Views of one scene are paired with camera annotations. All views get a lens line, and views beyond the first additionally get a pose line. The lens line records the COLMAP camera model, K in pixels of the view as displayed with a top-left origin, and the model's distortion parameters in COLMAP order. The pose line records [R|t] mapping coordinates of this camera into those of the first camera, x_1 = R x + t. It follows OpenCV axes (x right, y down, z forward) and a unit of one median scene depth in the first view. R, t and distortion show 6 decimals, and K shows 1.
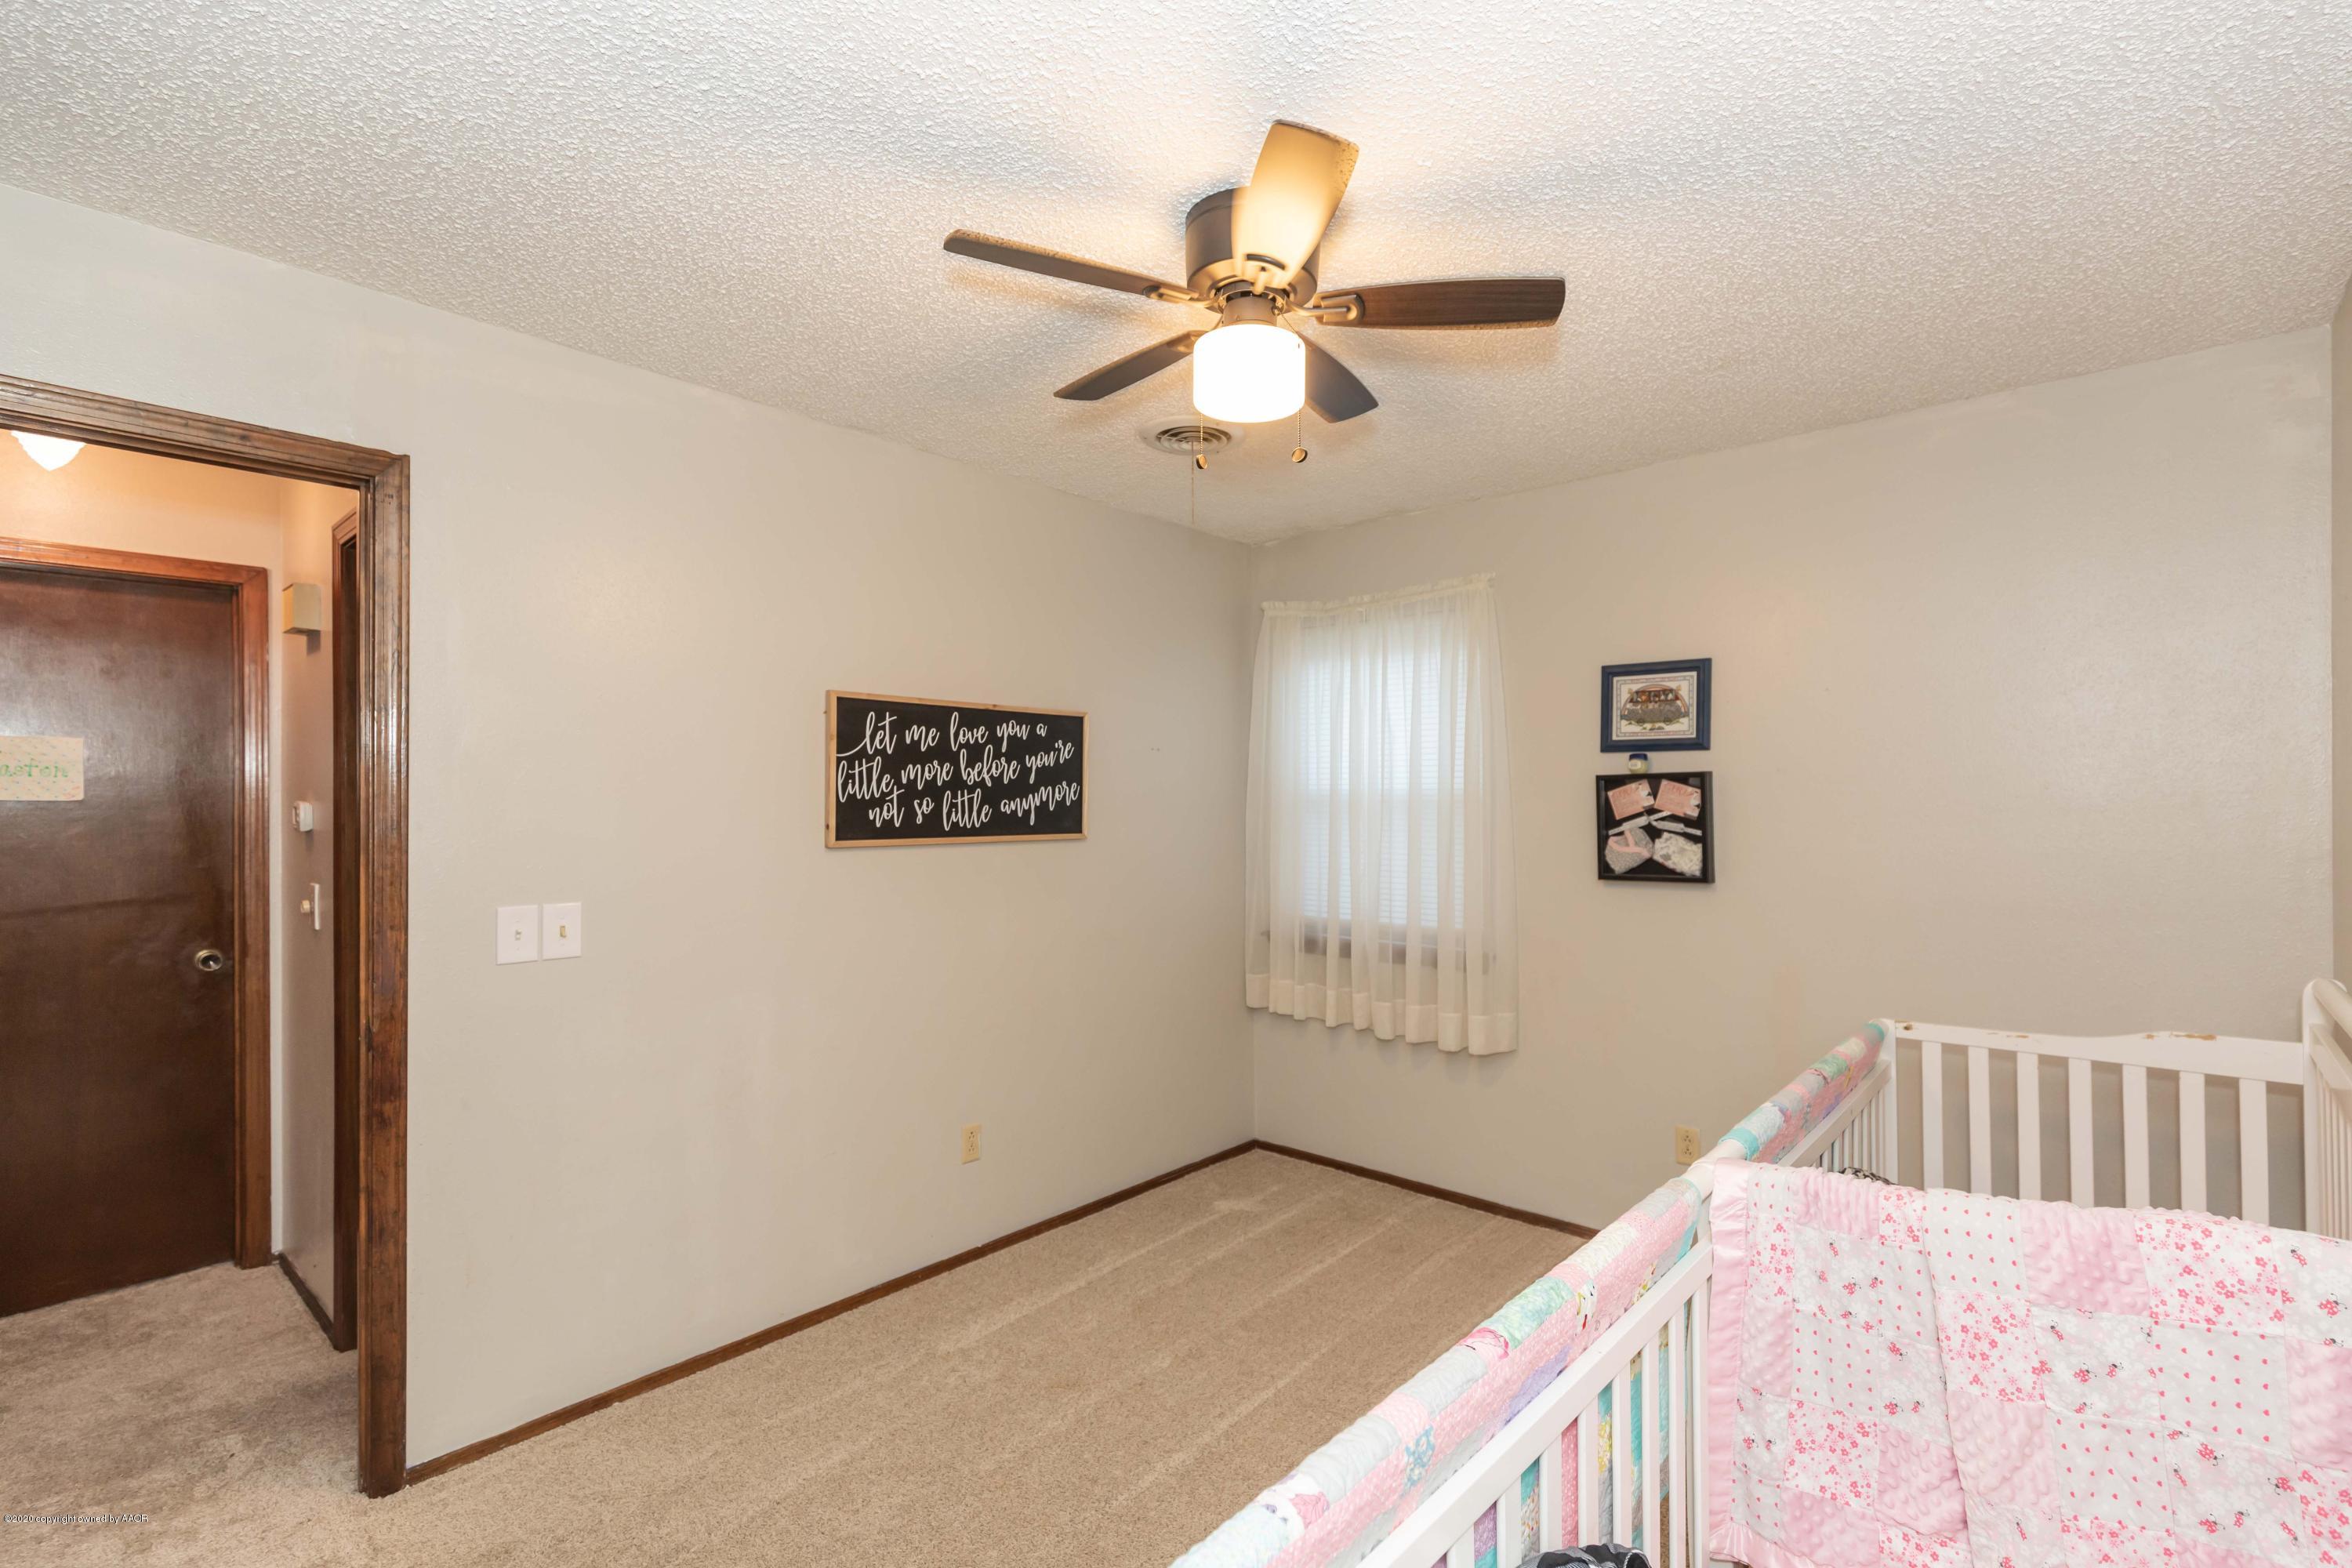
lens RADIAL K [[1057.1, 0, 1181.5], [0, 1057.1, 797.3], [0, 0, 1]] dist [-0.010777, -0.000171]
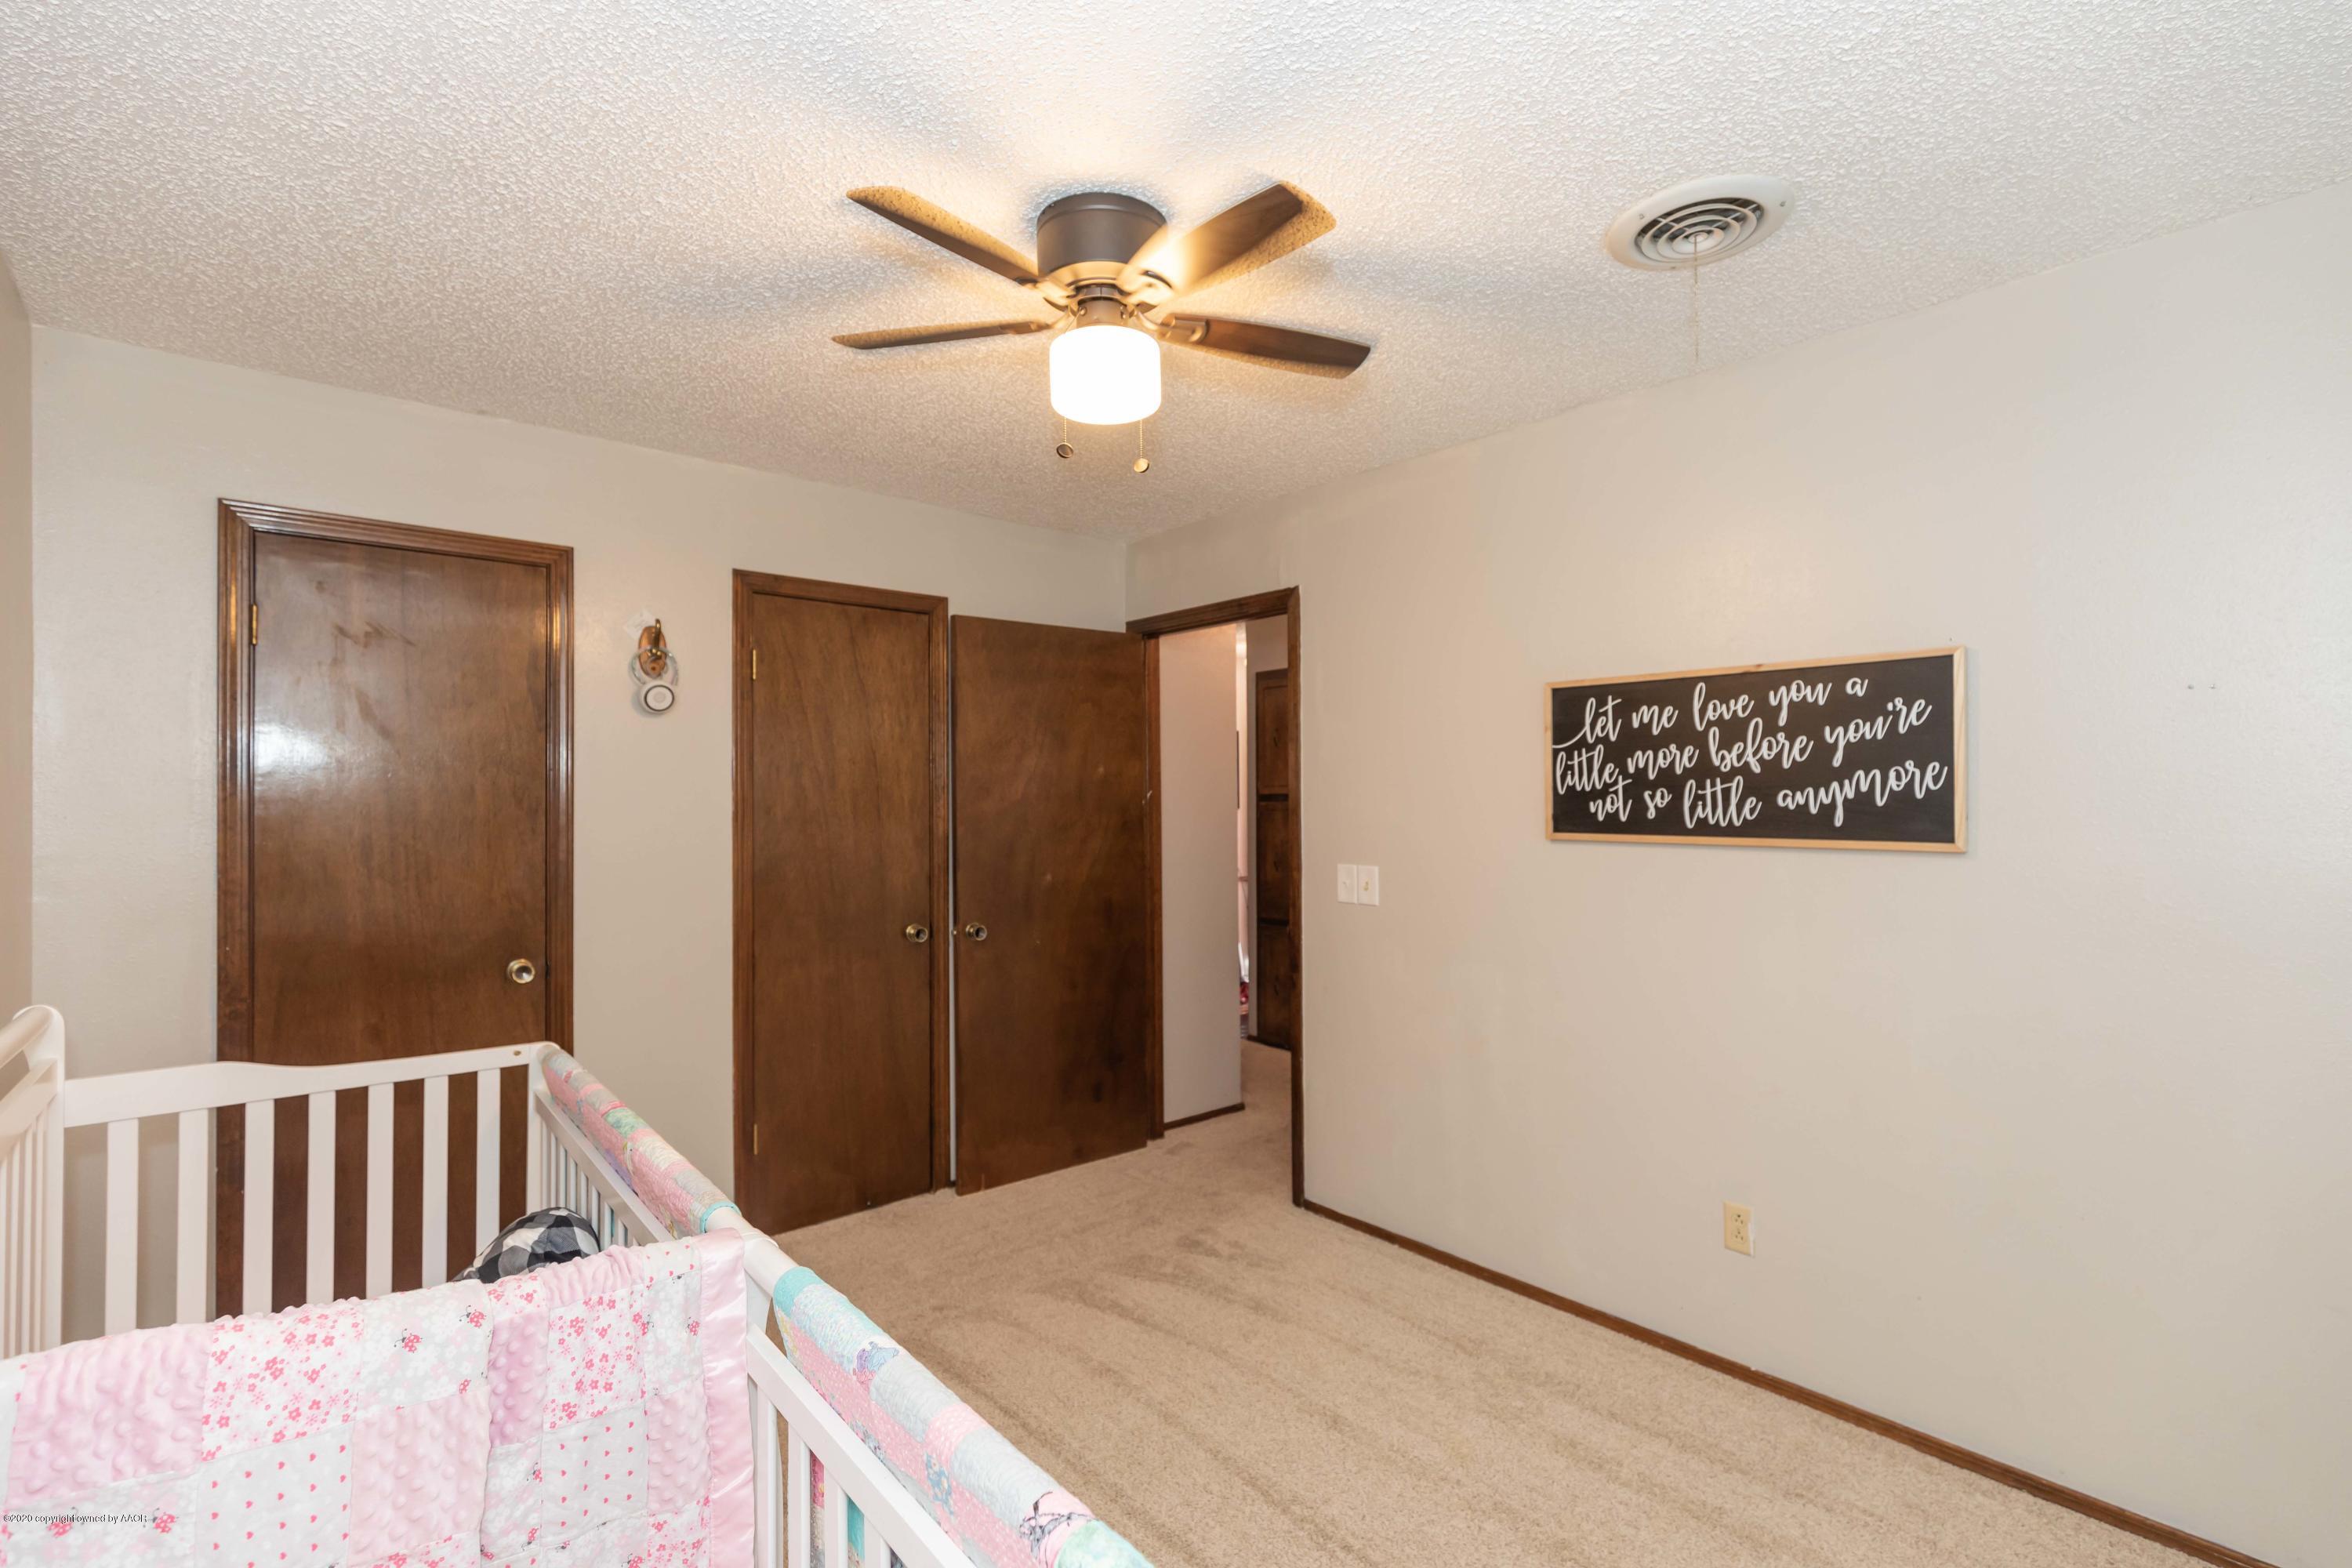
lens RADIAL K [[1057.1, 0, 1182.5], [0, 1057.1, 788.2], [0, 0, 1]] dist [-0.010777, -0.000171]
pose [[-0.125396, -0.000475, -0.992107, 0.649415], [0.012493, 0.999920, -0.002058, -0.002899], [0.992028, -0.012652, -0.125380, 0.715115]]
